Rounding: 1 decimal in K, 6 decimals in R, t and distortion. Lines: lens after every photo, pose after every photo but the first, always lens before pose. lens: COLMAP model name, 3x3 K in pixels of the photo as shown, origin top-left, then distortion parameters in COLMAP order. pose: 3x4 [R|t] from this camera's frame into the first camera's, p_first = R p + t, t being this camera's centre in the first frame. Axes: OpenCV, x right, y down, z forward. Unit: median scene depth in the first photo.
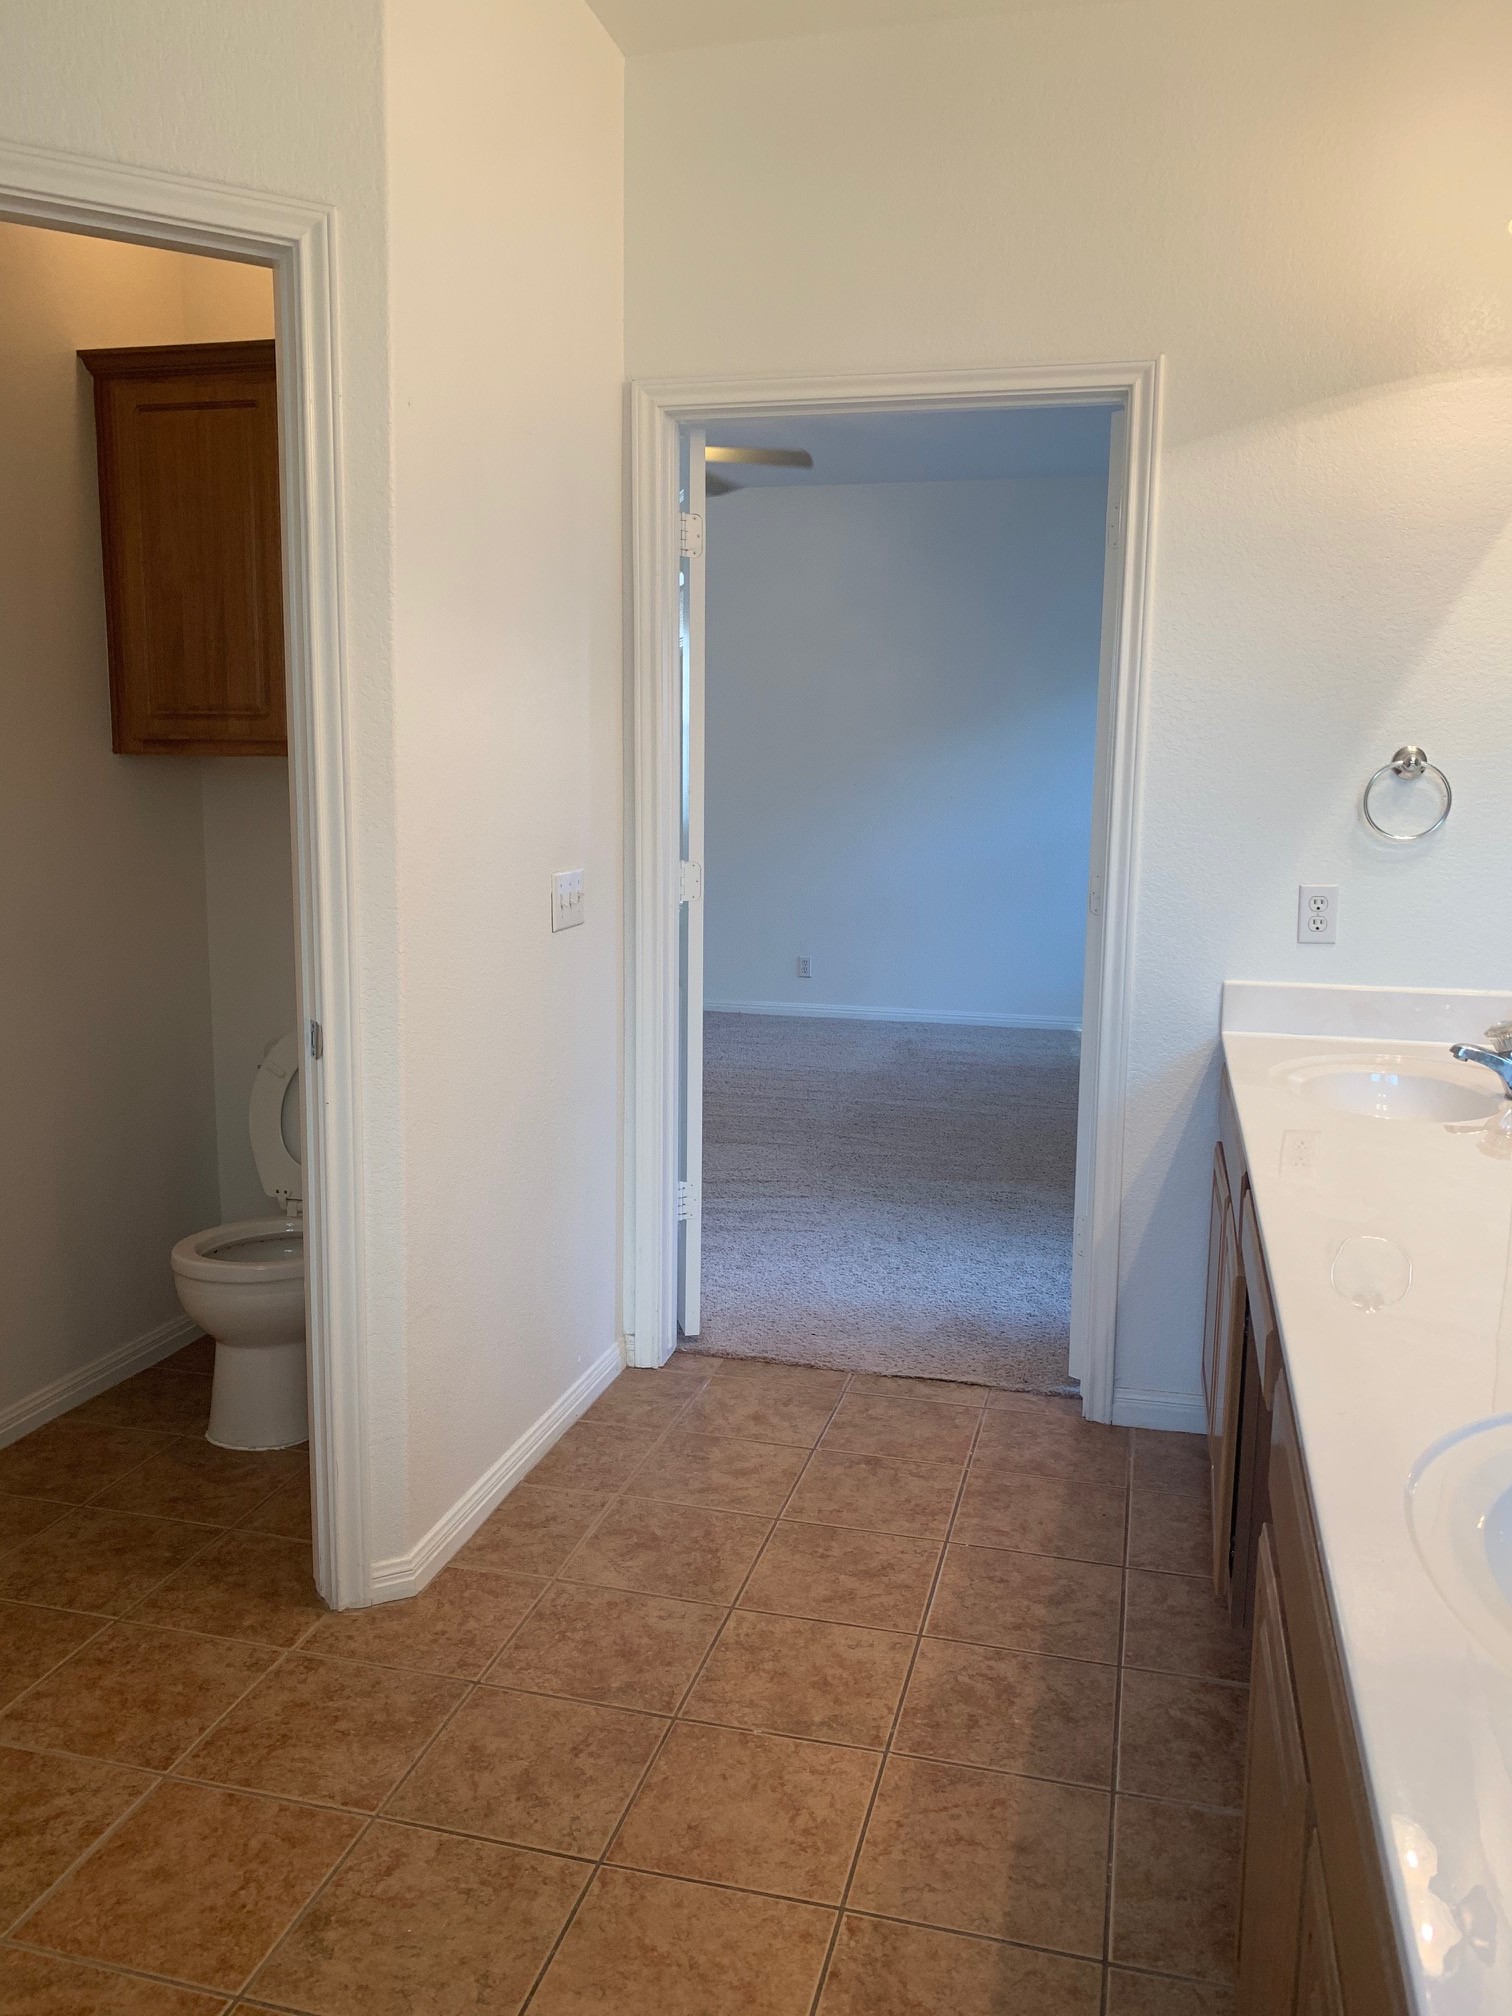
lens RADIAL K [[1552.3, 0, 754.4], [0, 1552.3, 999.9], [0, 0, 1]] dist [-0.000118, -0.011387]
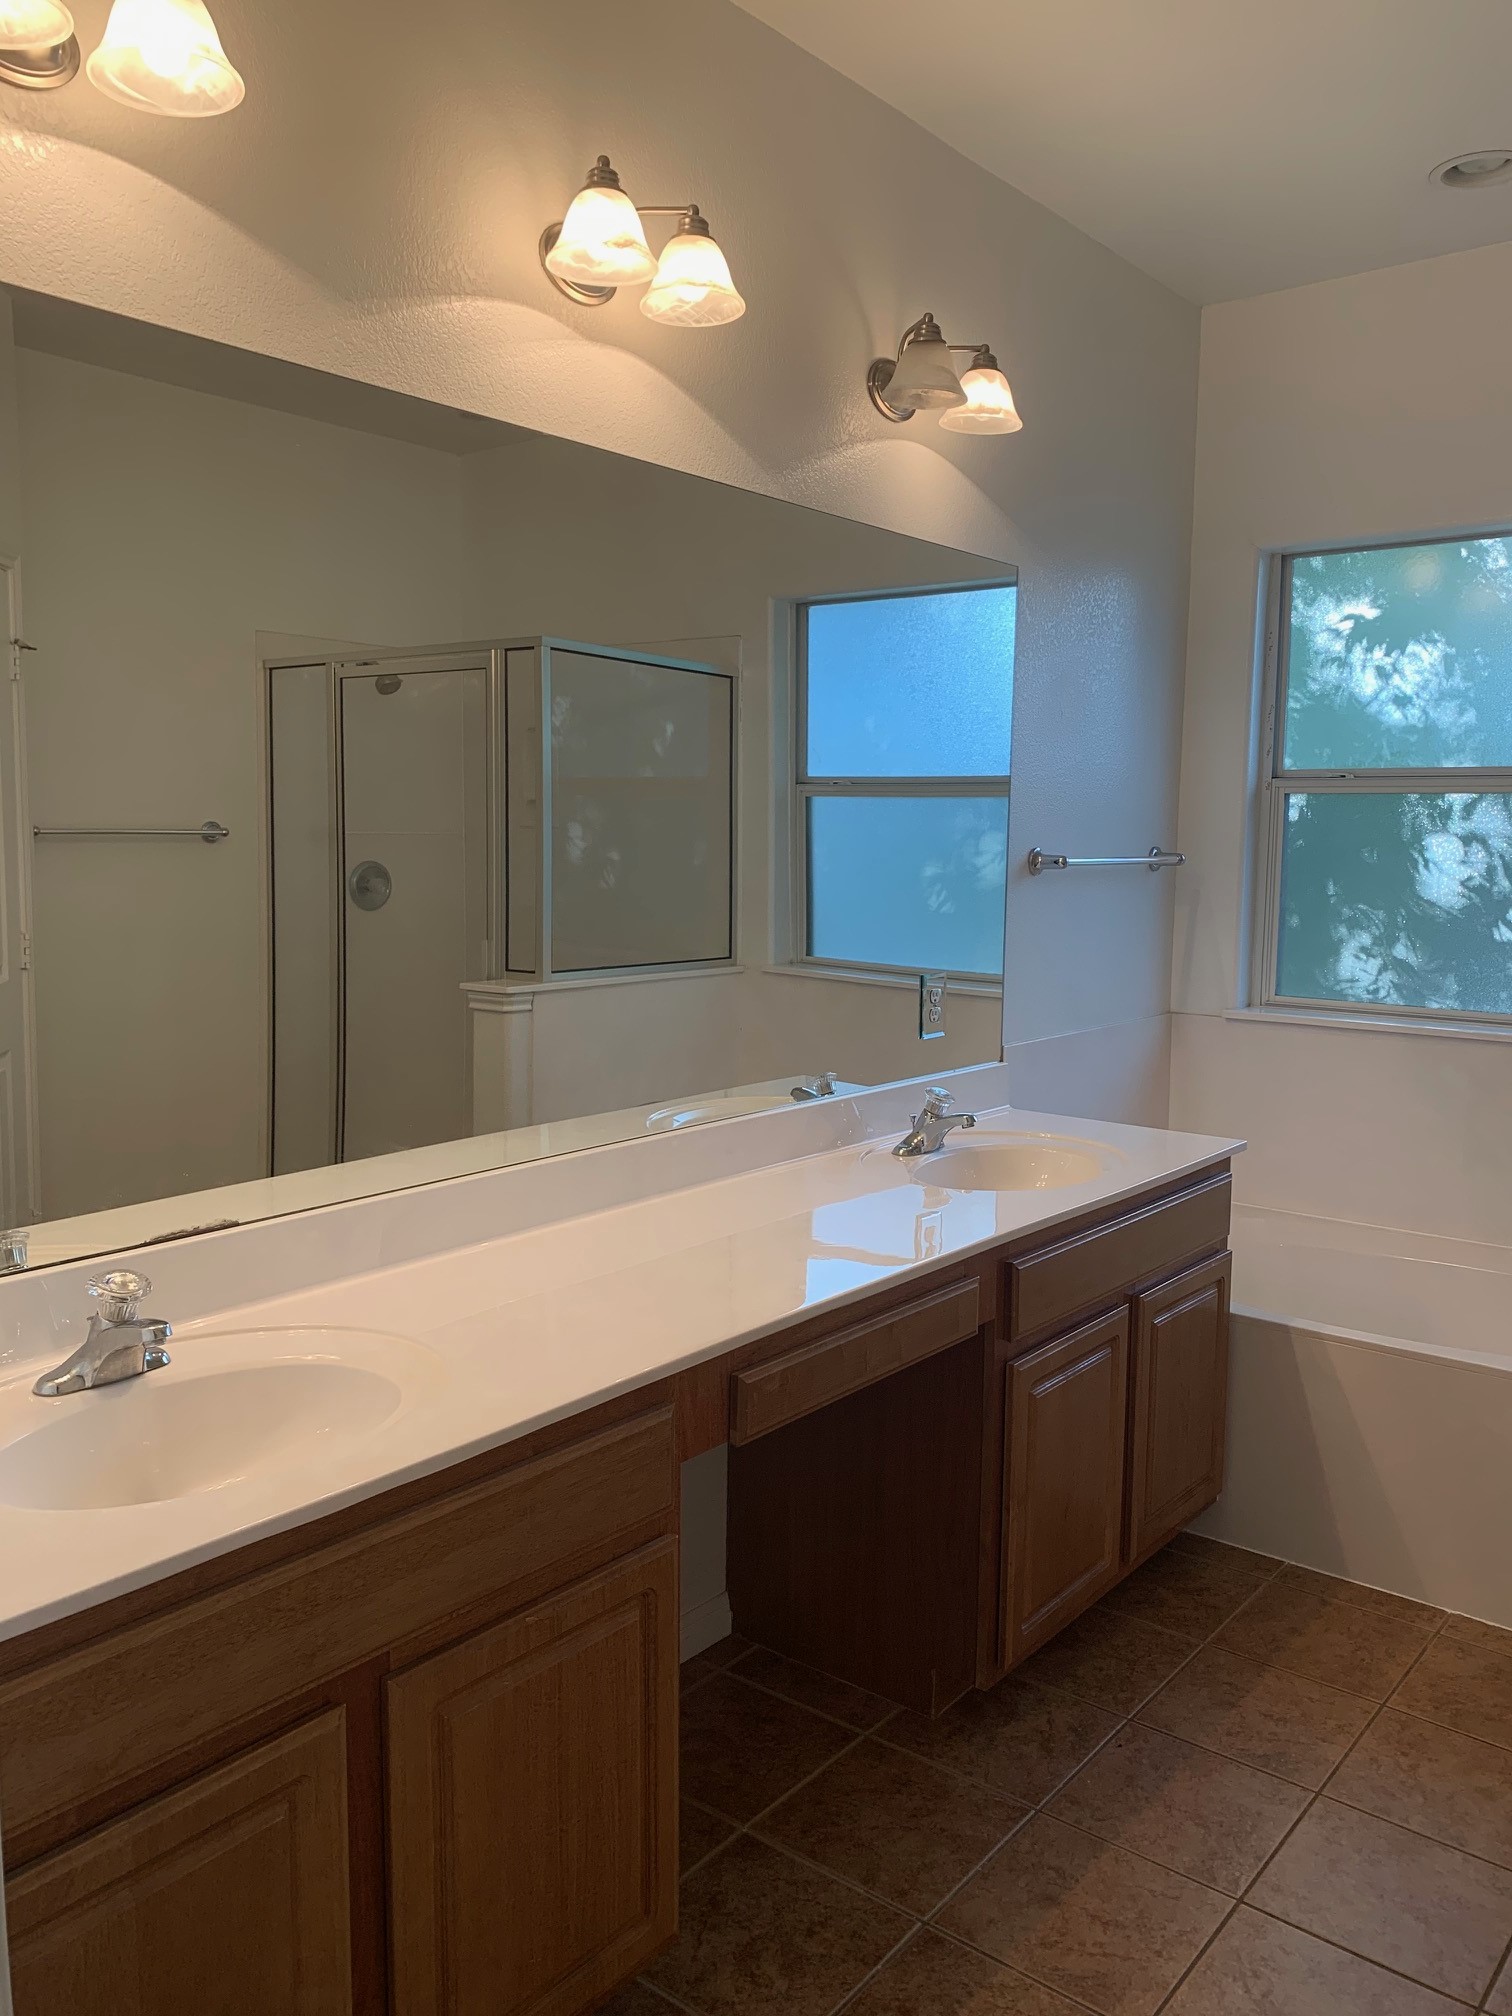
lens RADIAL K [[1552.3, 0, 741.2], [0, 1552.3, 1002.1], [0, 0, 1]] dist [-0.000118, -0.011387]
pose [[-0.909086, -0.067114, 0.411167, -0.033488], [0.041778, 0.967277, 0.250258, -0.343888], [-0.414508, 0.244684, -0.876534, 1.936155]]
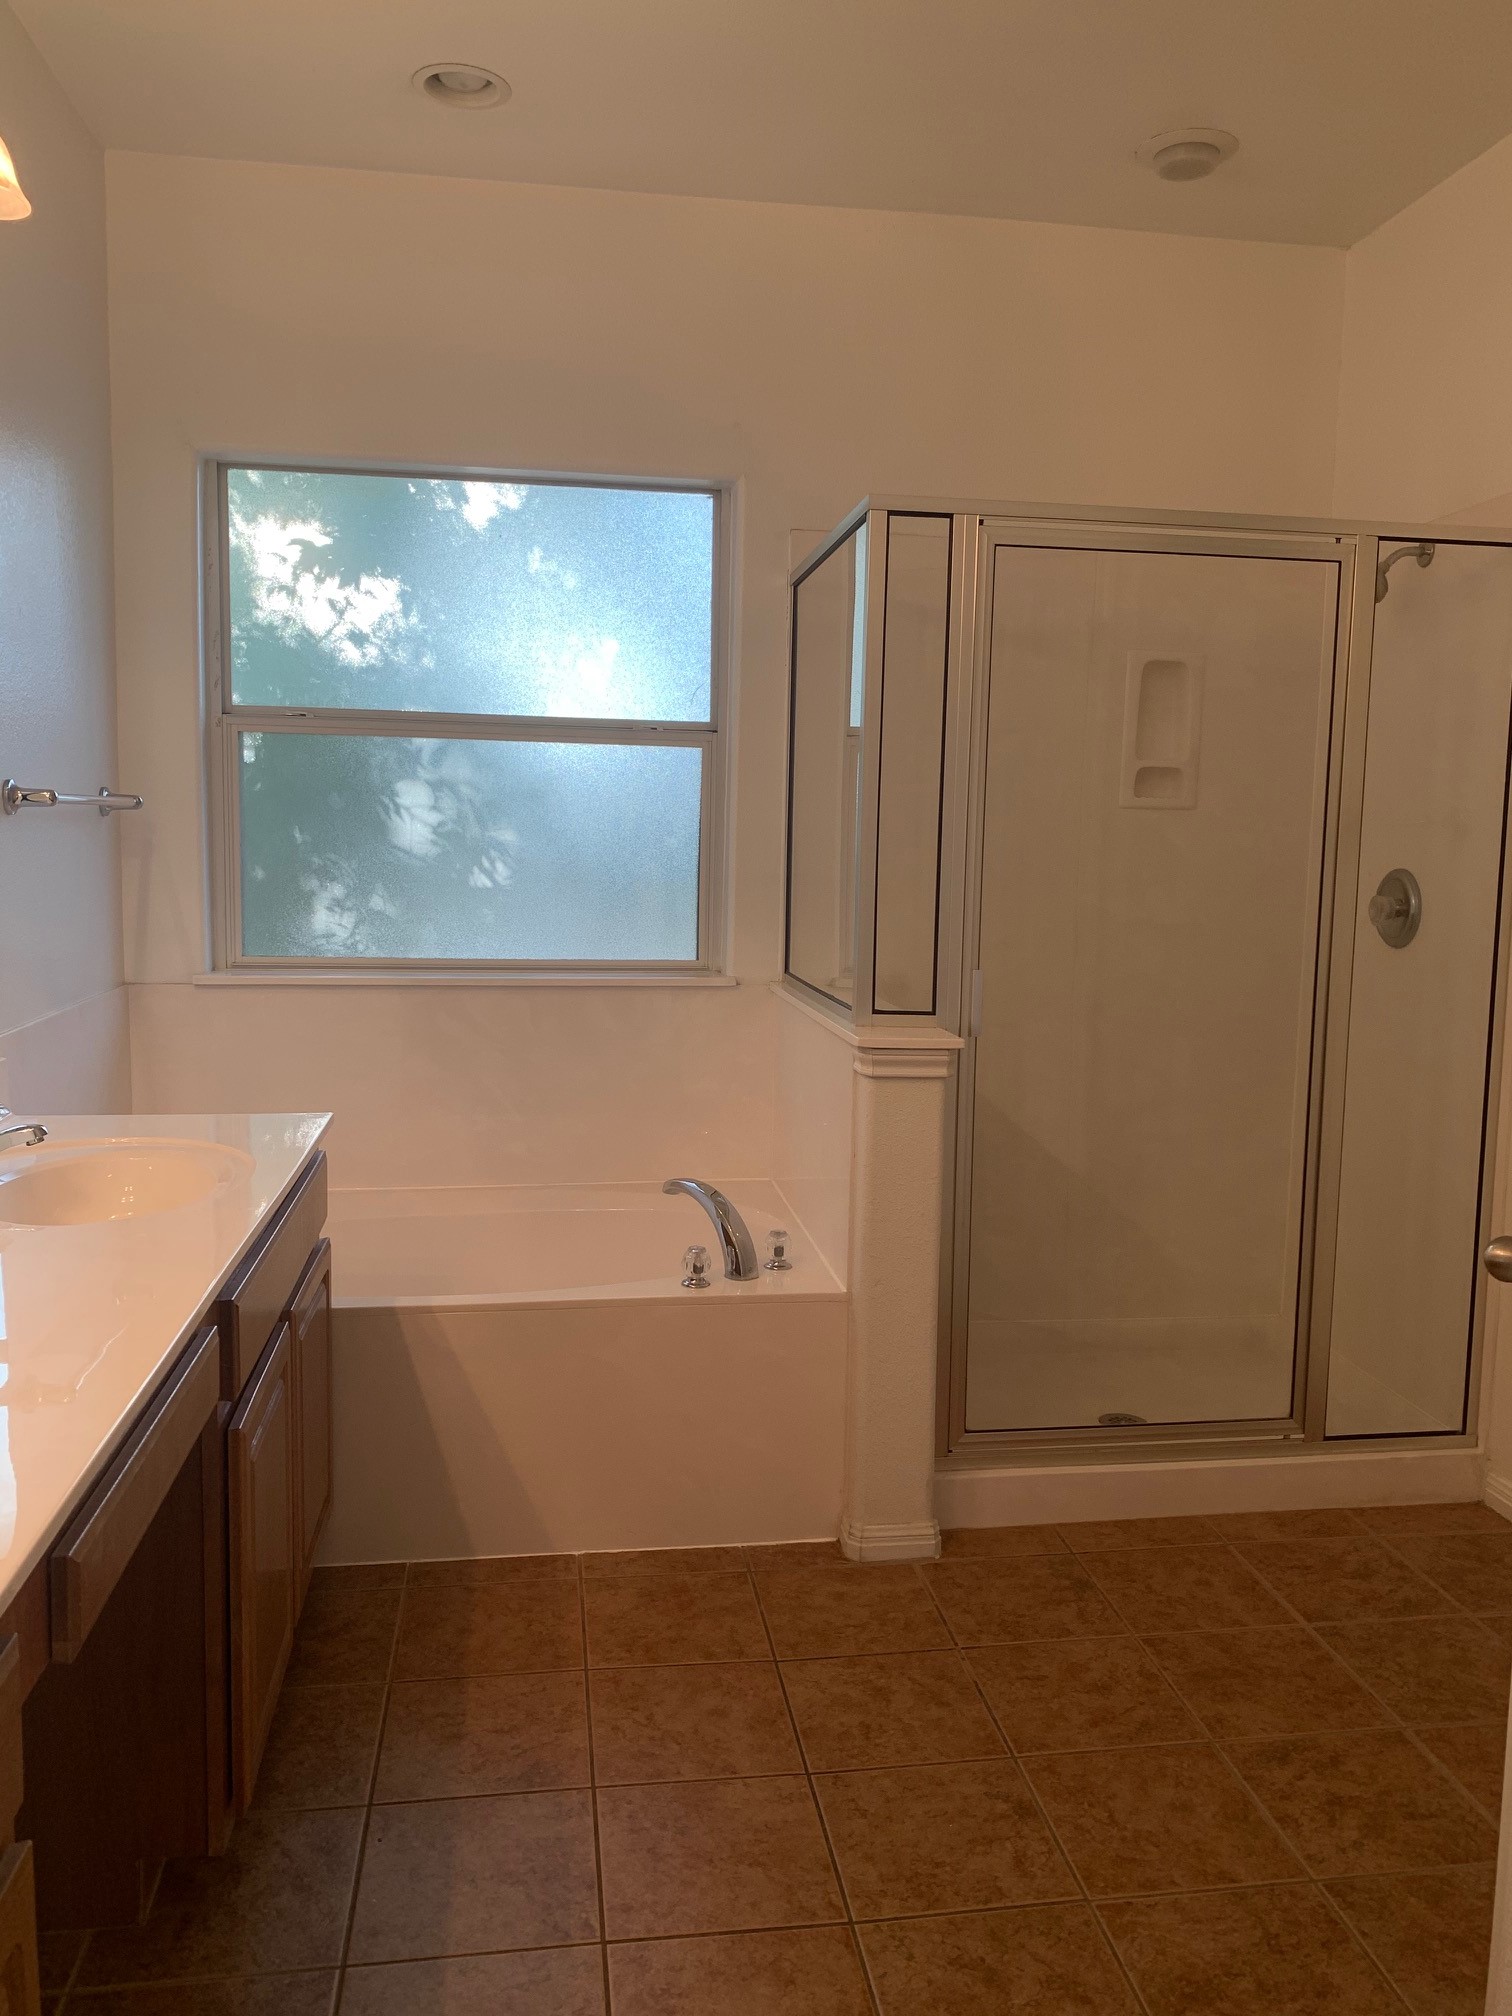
lens RADIAL K [[1552.3, 0, 791.4], [0, 1552.3, 1006.7], [0, 0, 1]] dist [-0.000118, -0.011387]
pose [[-0.913087, 0.013656, -0.407537, 0.341665], [-0.094435, 0.965185, 0.243925, -0.261276], [0.396679, 0.261211, -0.880008, 1.738589]]
